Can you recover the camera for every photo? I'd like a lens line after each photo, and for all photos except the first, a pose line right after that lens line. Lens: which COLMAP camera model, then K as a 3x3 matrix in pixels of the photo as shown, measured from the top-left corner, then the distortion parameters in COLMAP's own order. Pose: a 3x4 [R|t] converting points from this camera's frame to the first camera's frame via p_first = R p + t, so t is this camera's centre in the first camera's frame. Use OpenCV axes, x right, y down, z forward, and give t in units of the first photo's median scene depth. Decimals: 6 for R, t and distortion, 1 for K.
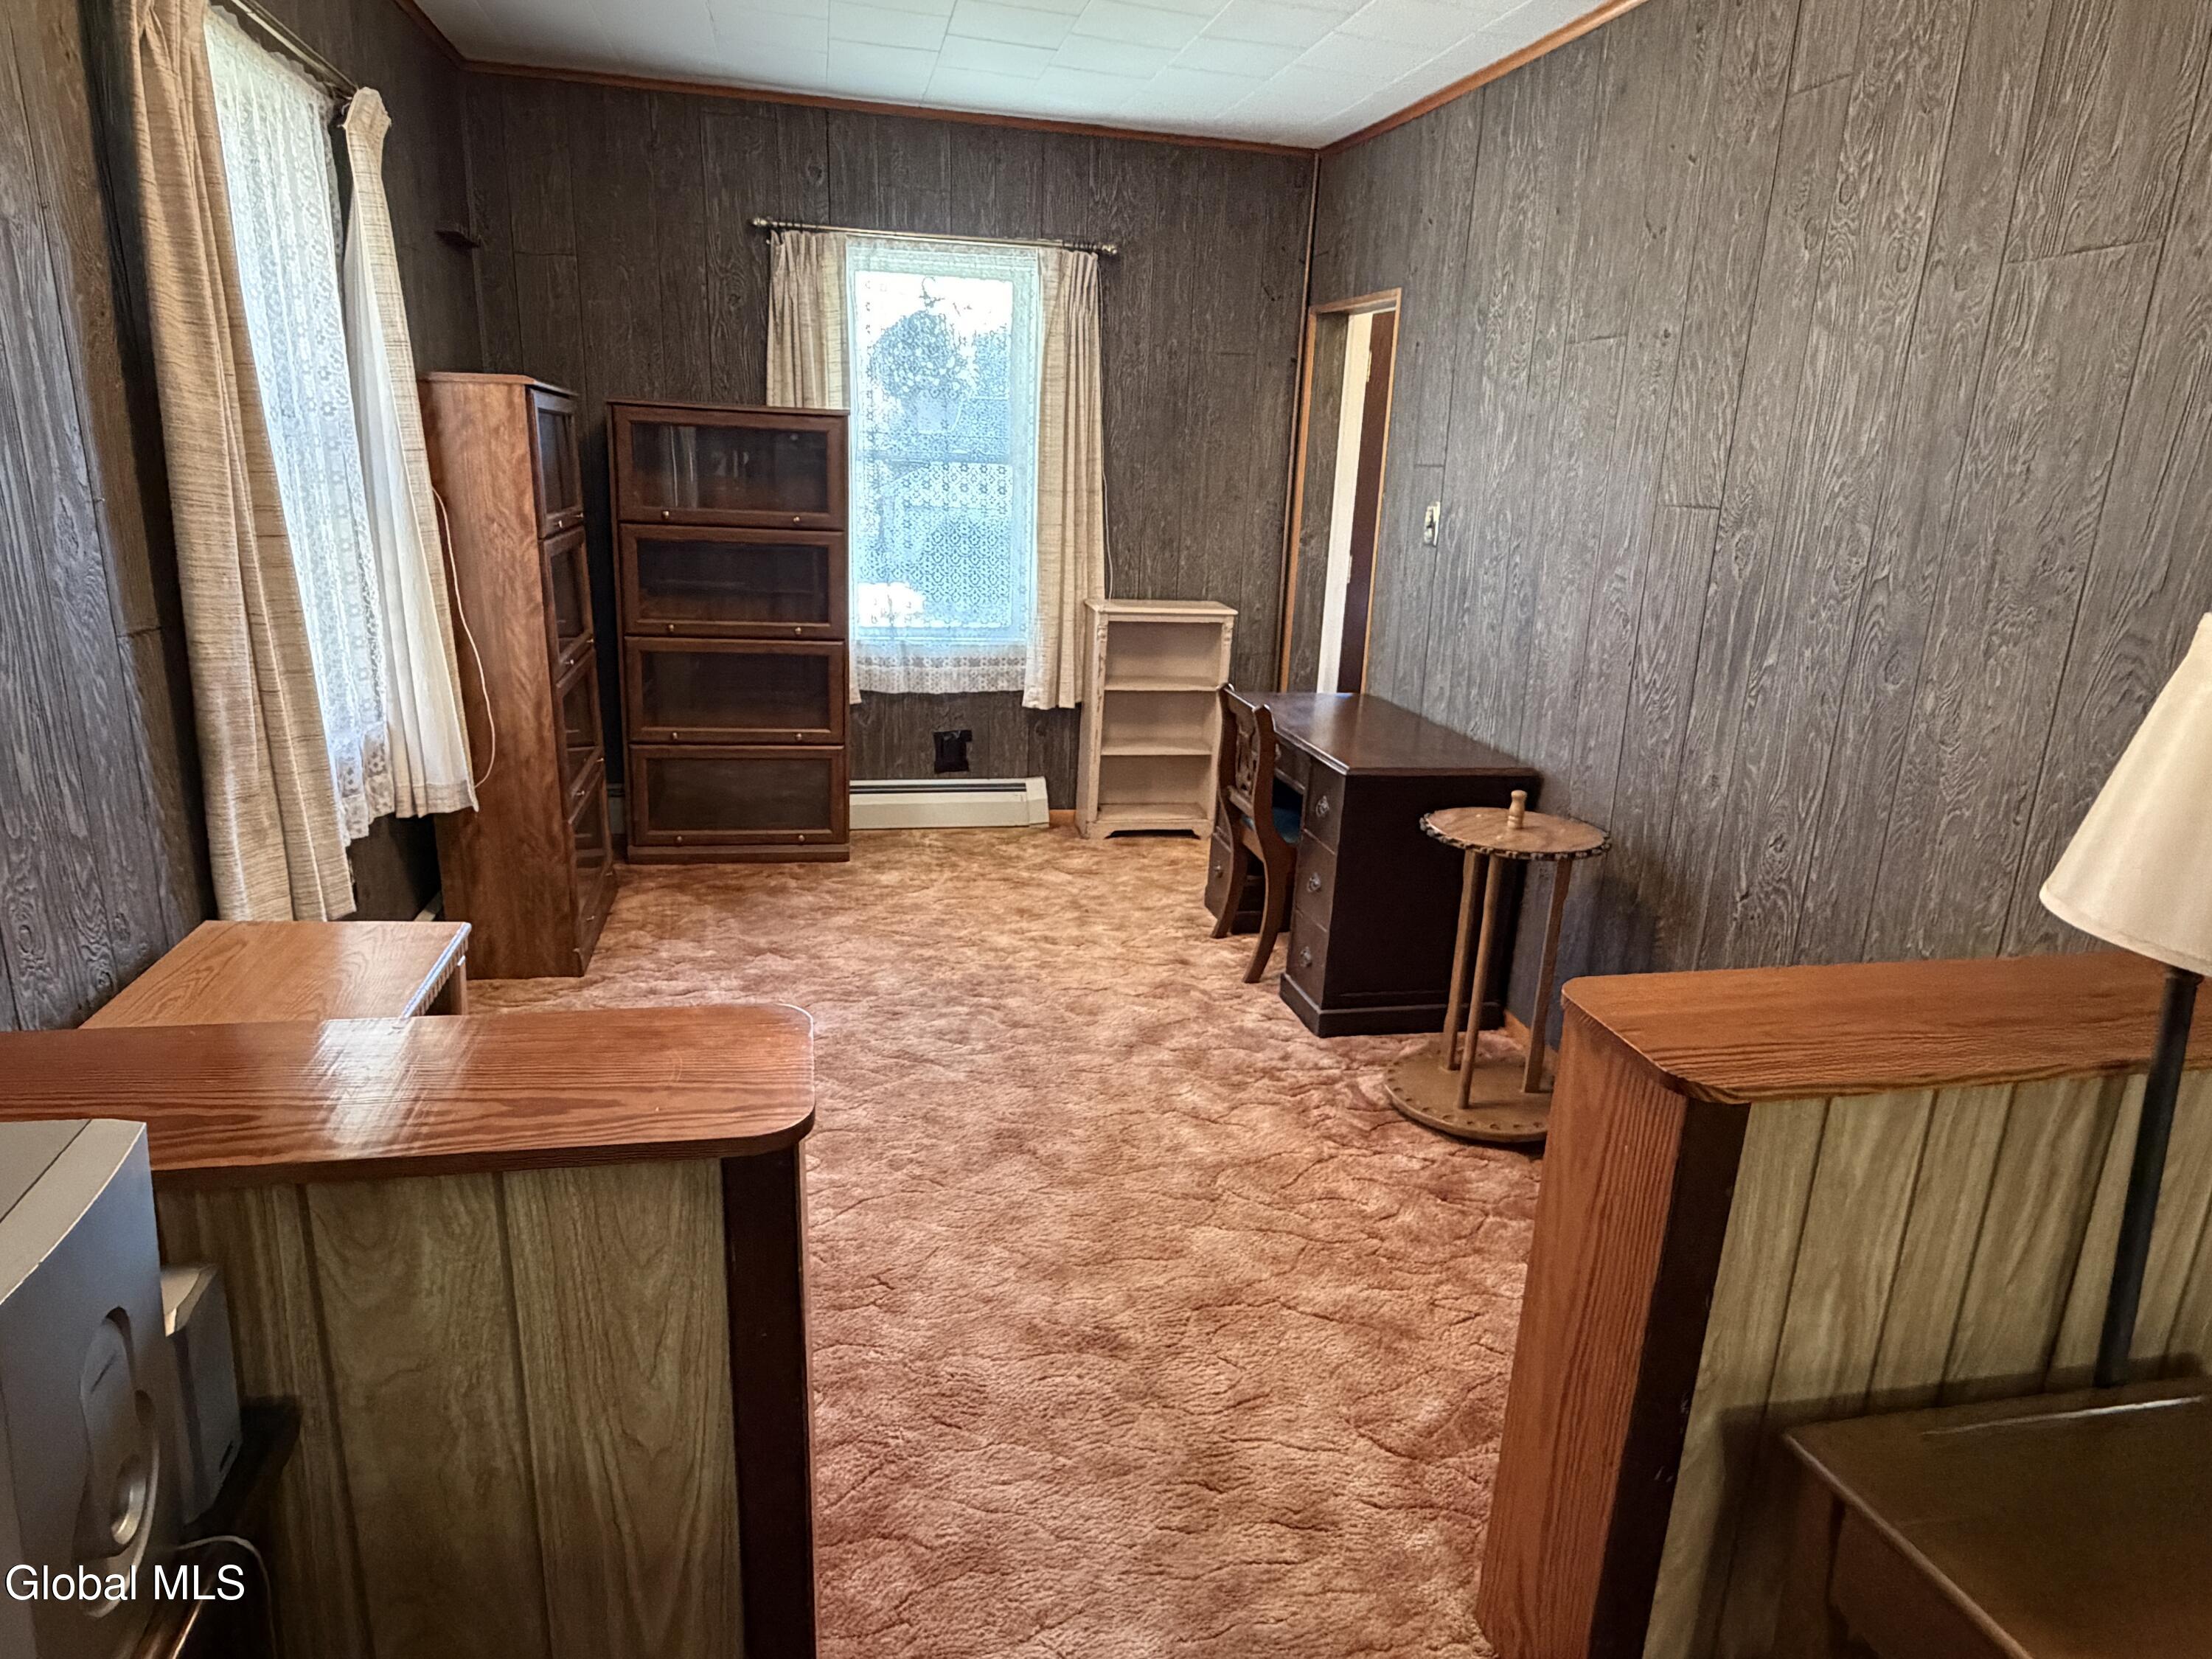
lens RADIAL K [[1275.8, 0, 1106.0], [0, 1275.8, 829.5], [0, 0, 1]] dist [0.001374, 0.000163]
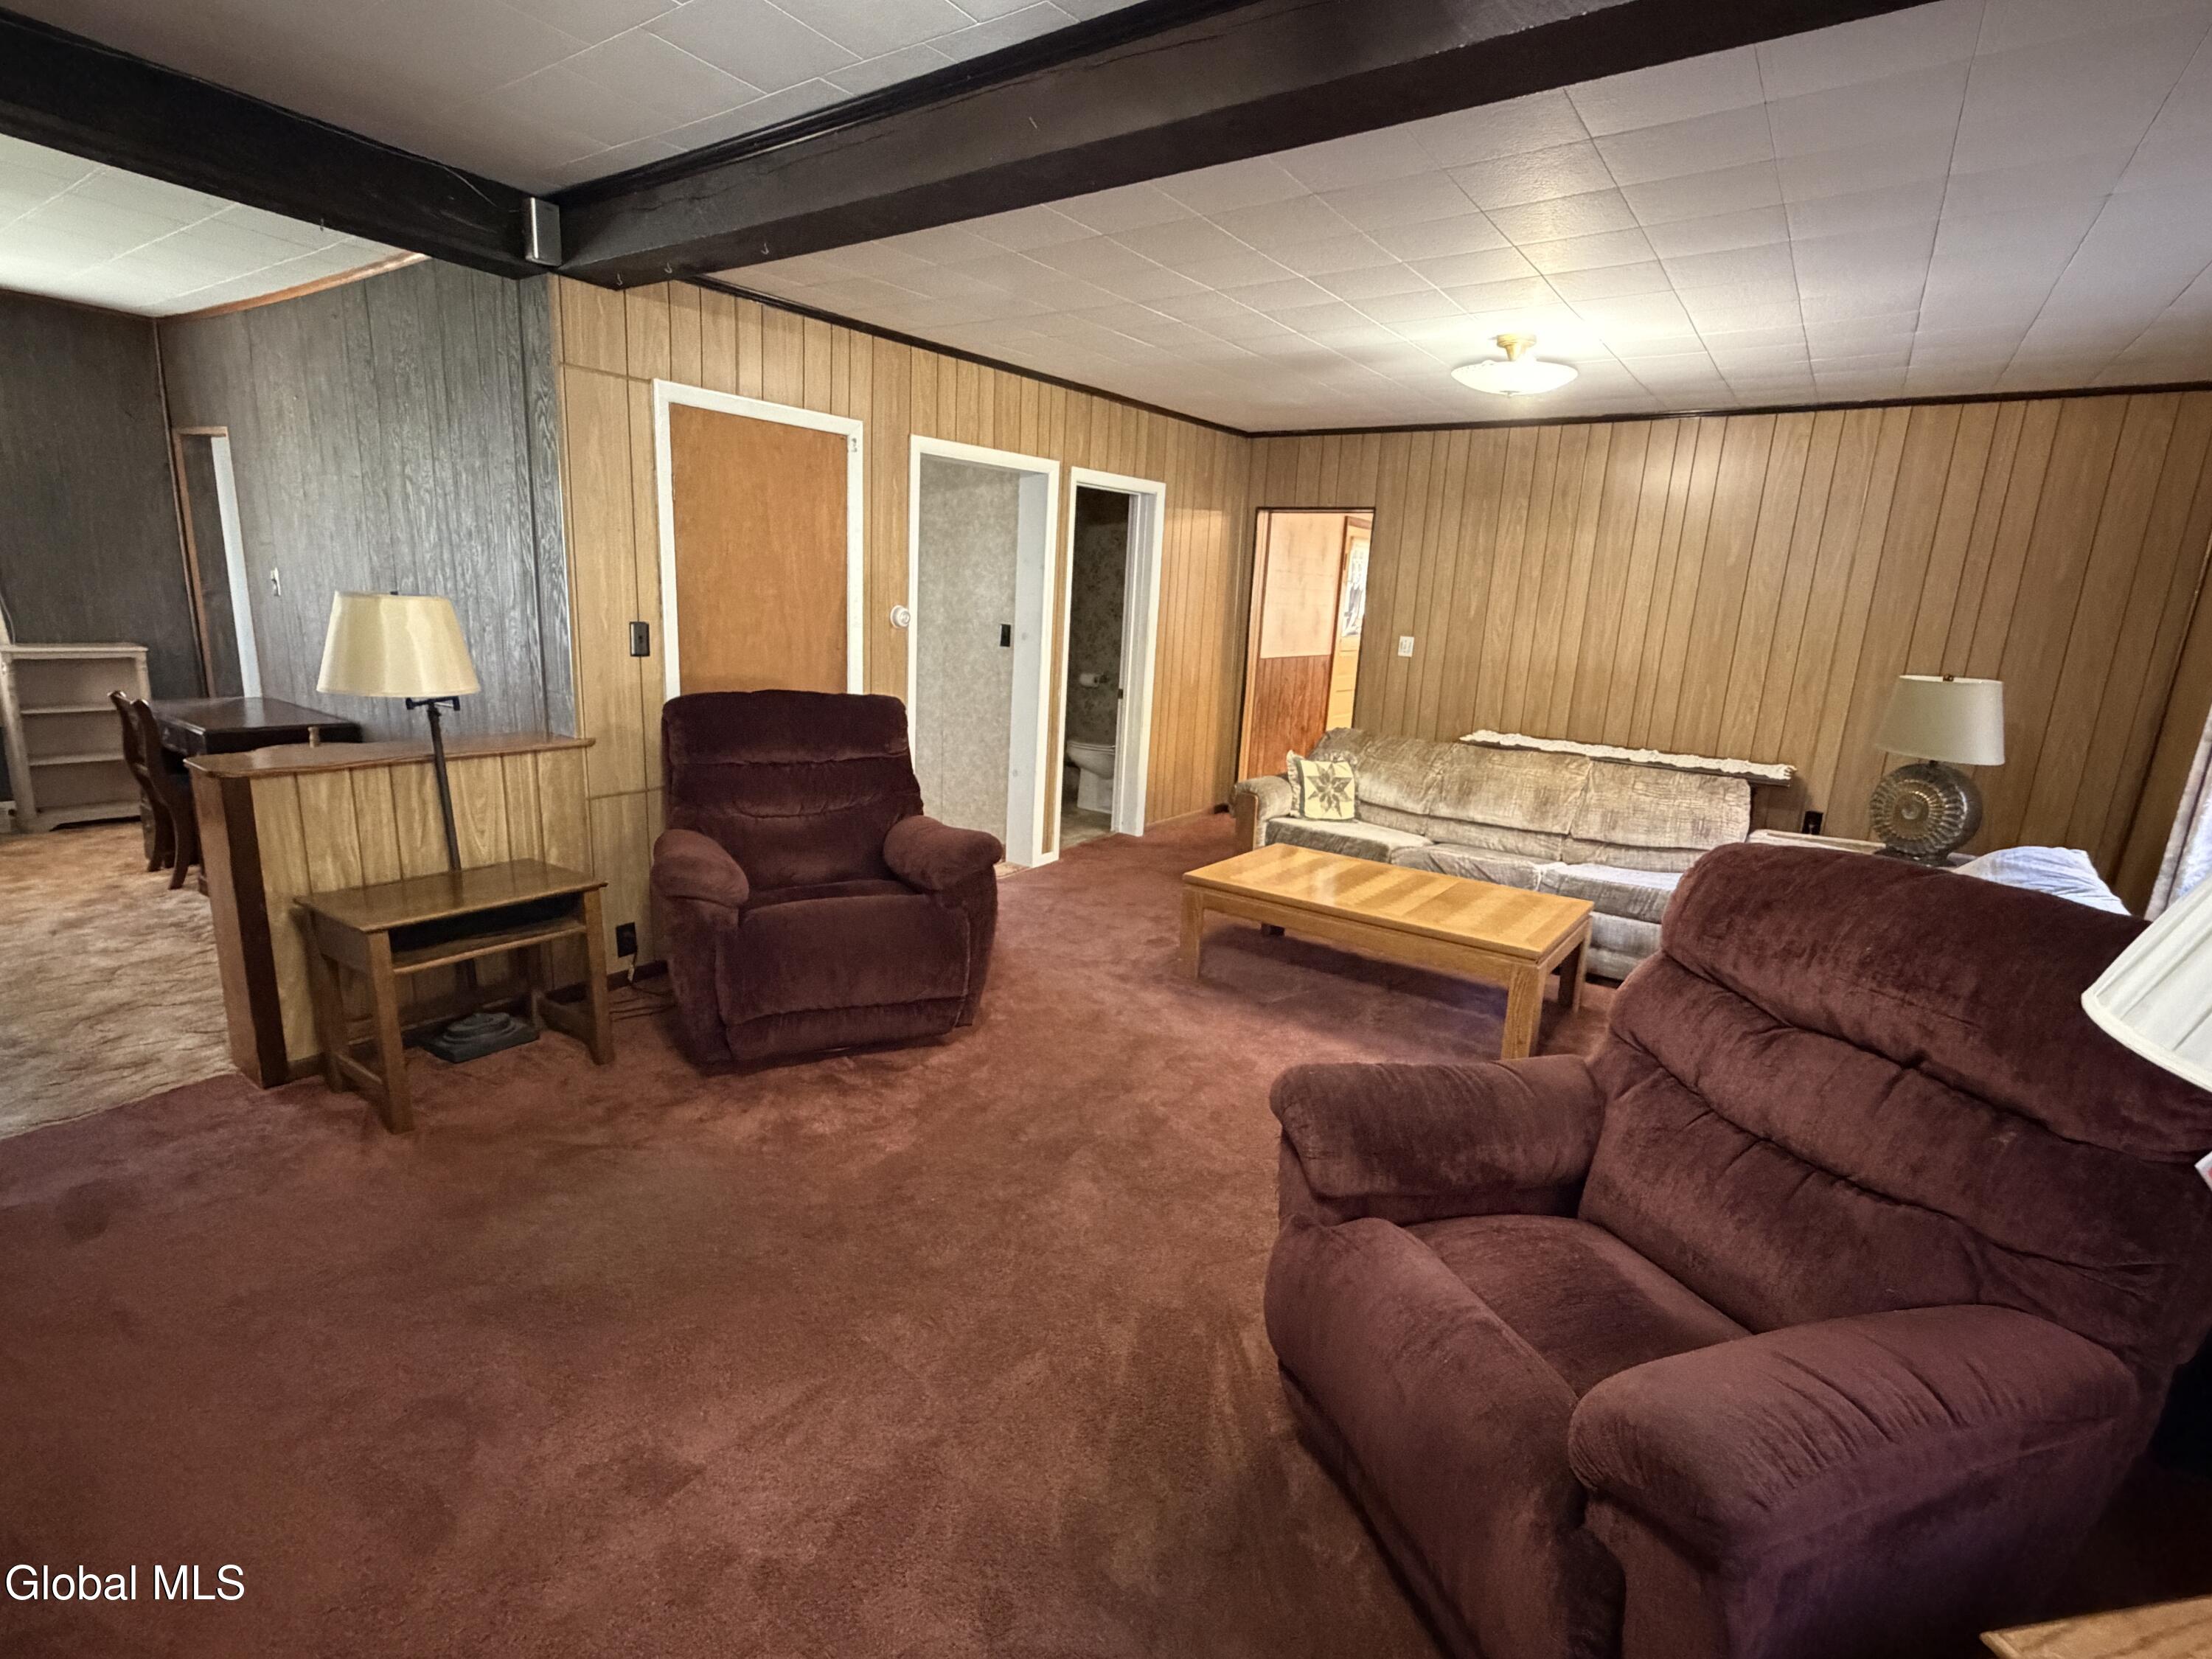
lens RADIAL K [[1041.1, 0, 1106.0], [0, 1041.1, 829.5], [0, 0, 1]] dist [-0.000519, 0.000115]
pose [[0.741692, -0.152102, 0.653267, 0.165753], [0.164923, 0.985404, 0.042187, 0.220059], [-0.650148, 0.076449, 0.755952, -0.761350]]
